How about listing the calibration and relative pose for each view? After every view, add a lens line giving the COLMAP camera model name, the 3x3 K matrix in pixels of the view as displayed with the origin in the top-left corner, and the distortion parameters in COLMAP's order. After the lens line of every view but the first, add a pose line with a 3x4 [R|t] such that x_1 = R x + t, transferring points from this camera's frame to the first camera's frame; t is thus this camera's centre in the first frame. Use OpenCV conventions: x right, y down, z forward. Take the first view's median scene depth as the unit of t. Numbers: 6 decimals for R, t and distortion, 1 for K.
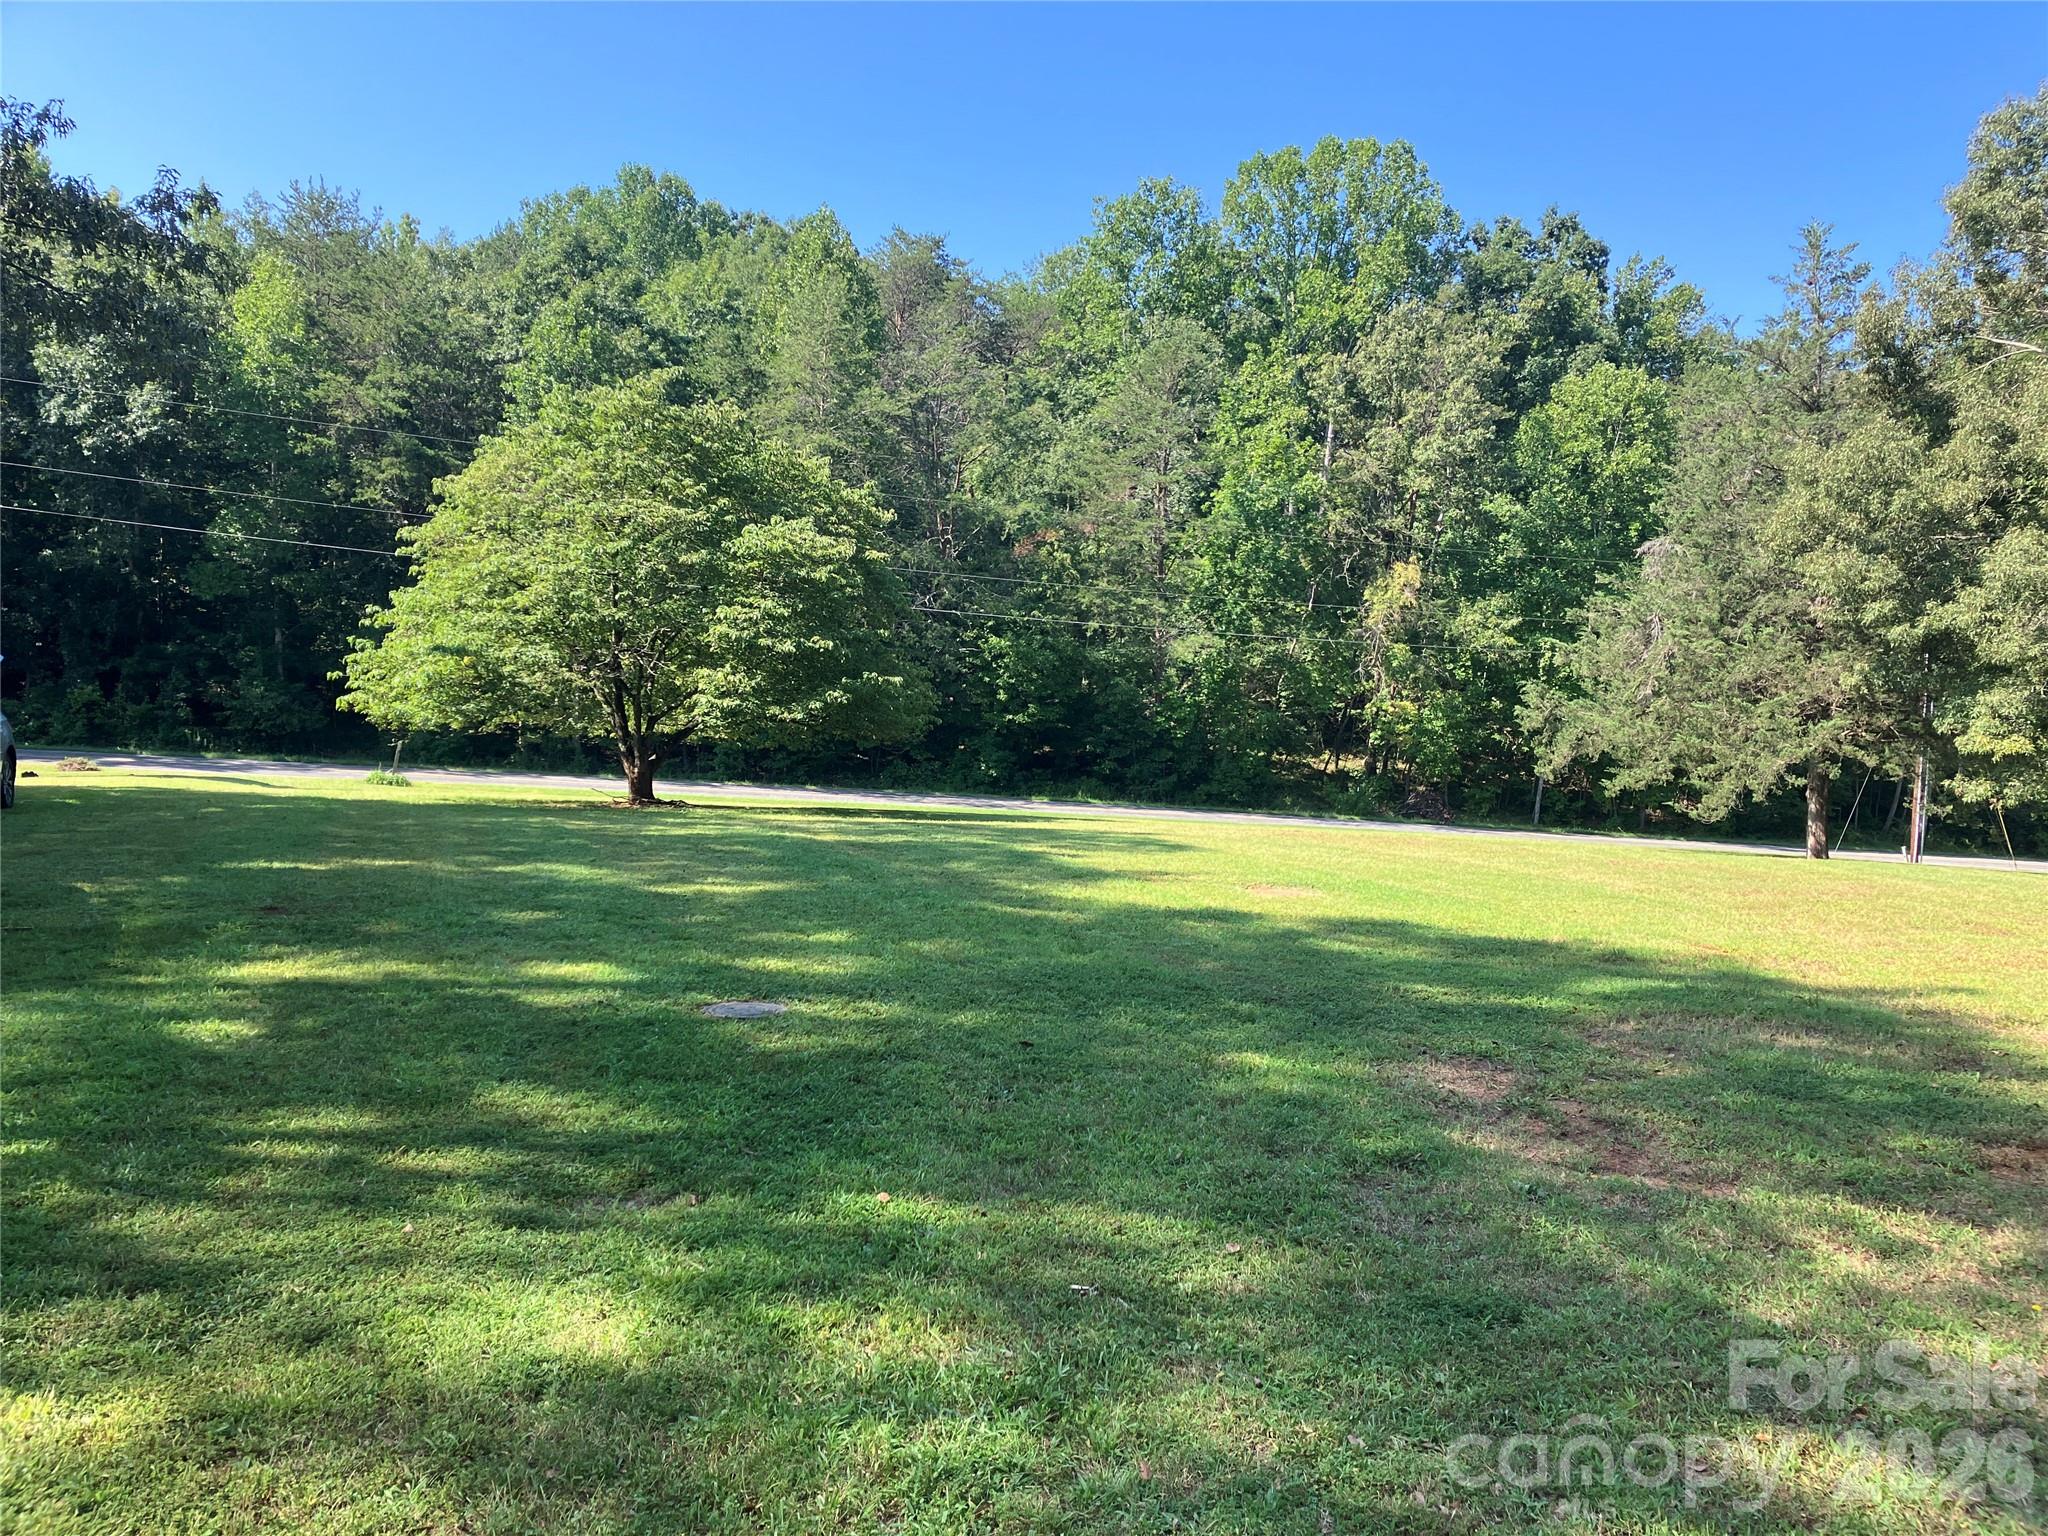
lens RADIAL K [[1651.0, 0, 1048.9], [0, 1651.0, 790.8], [0, 0, 1]] dist [0.040869, -0.050163]
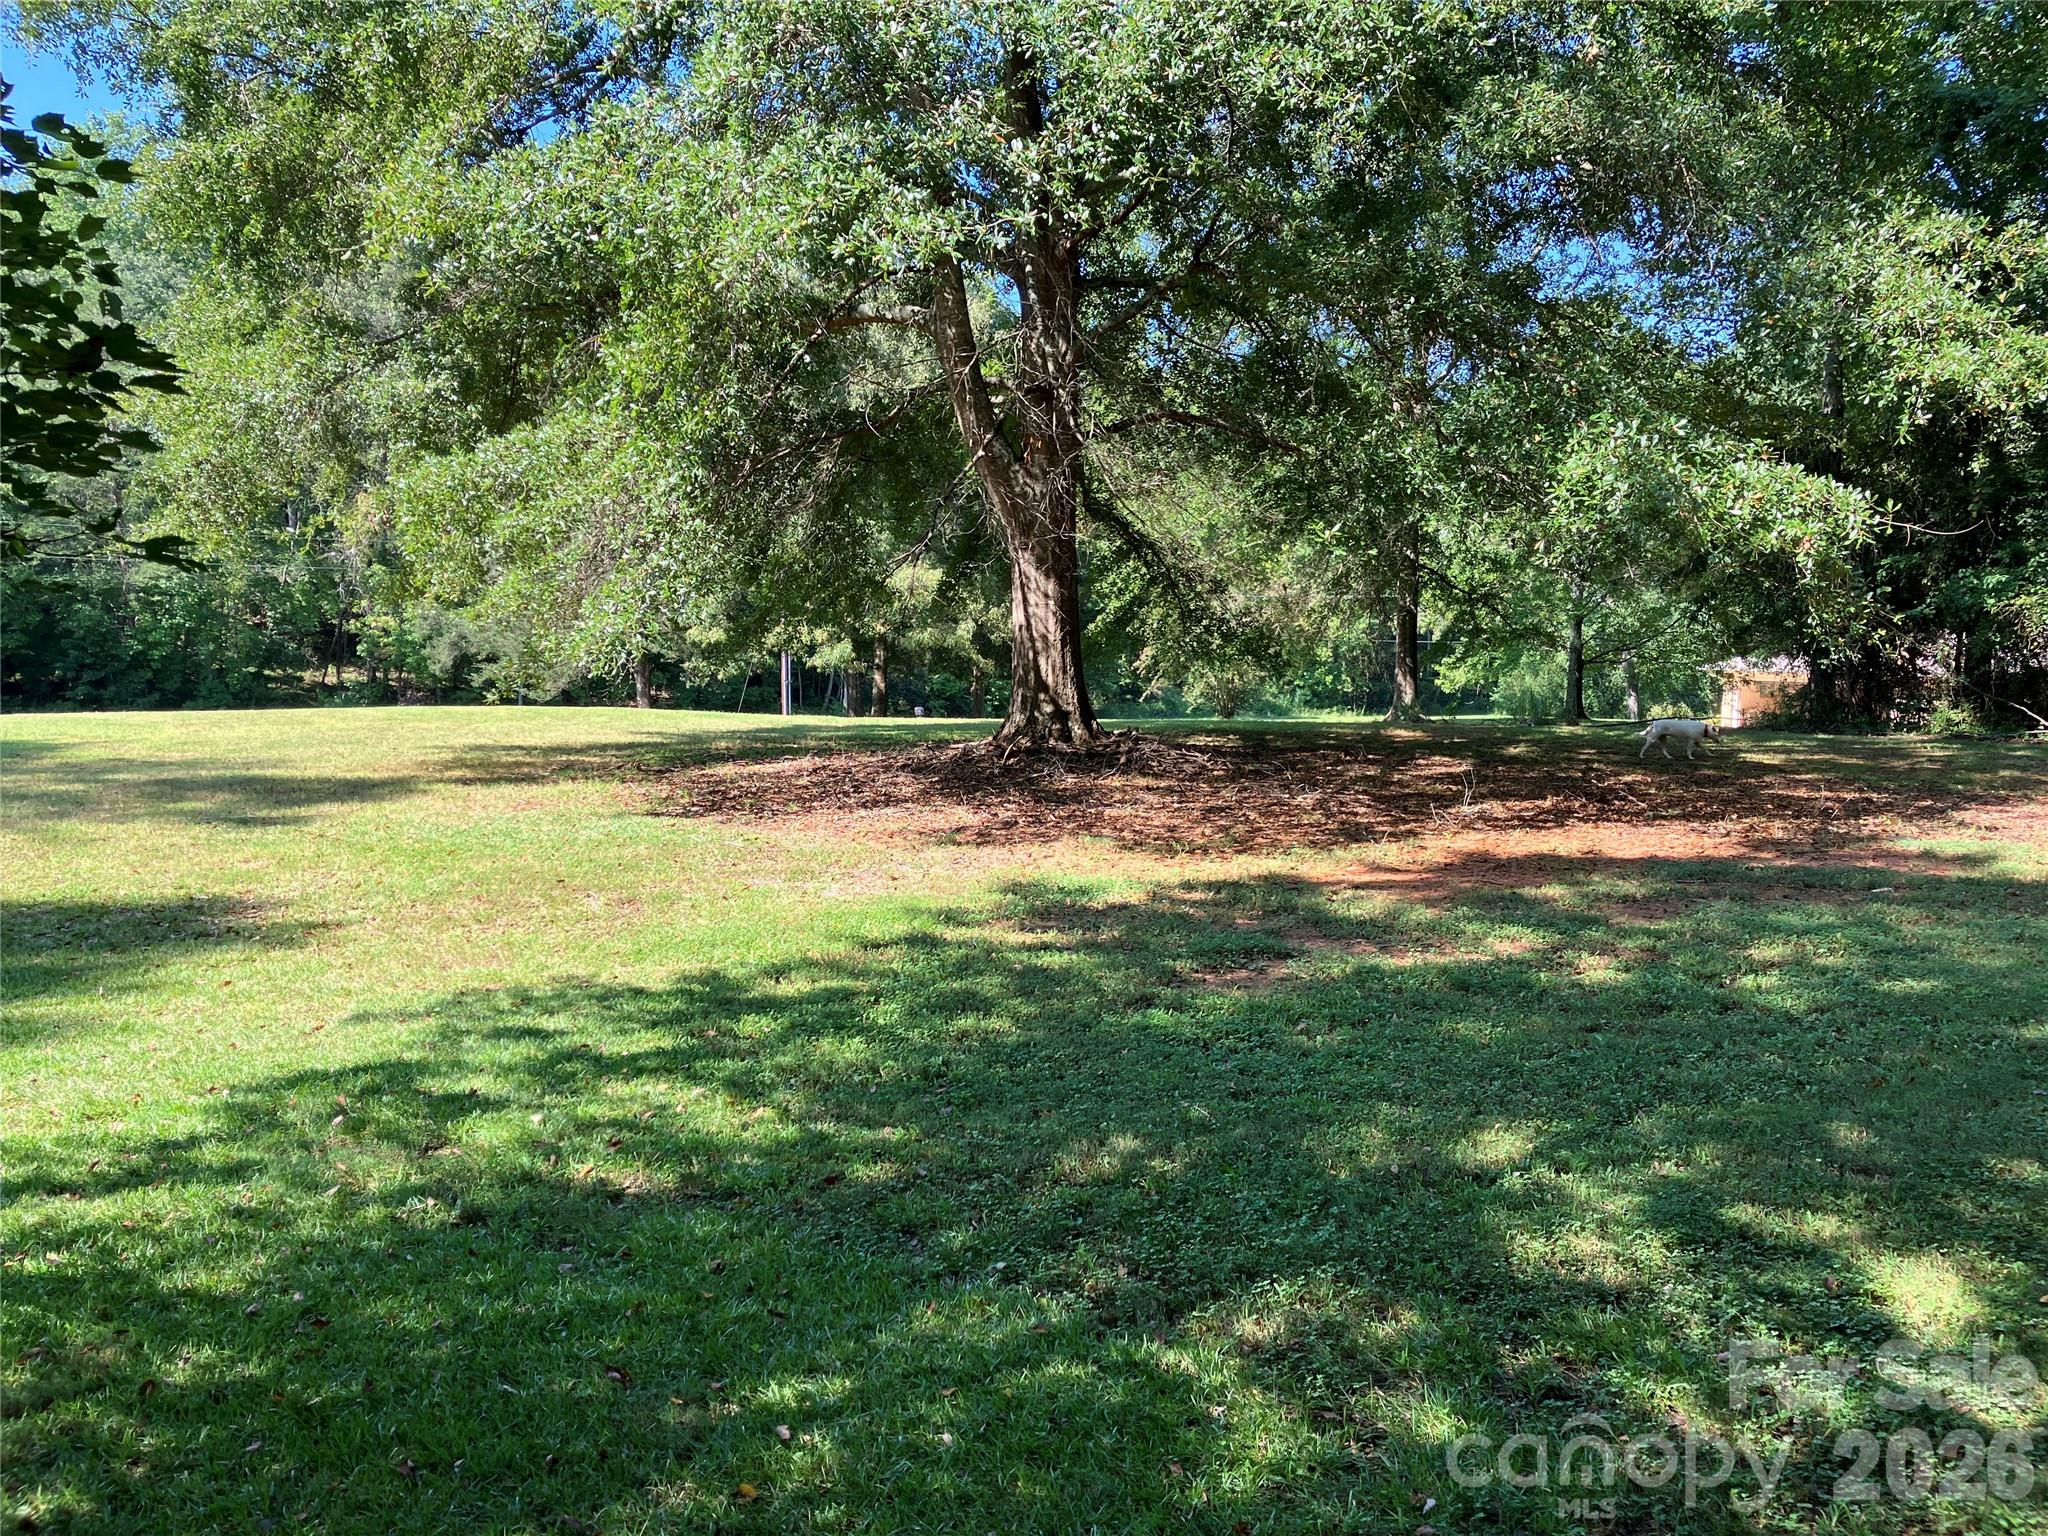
lens RADIAL K [[1651.0, 0, 1025.6], [0, 1651.0, 761.8], [0, 0, 1]] dist [0.040869, -0.050163]
pose [[0.891299, -0.077888, 0.446676, 0.090090], [0.061775, 0.996809, 0.050551, 0.014157], [-0.449188, -0.017463, 0.893266, -0.208178]]
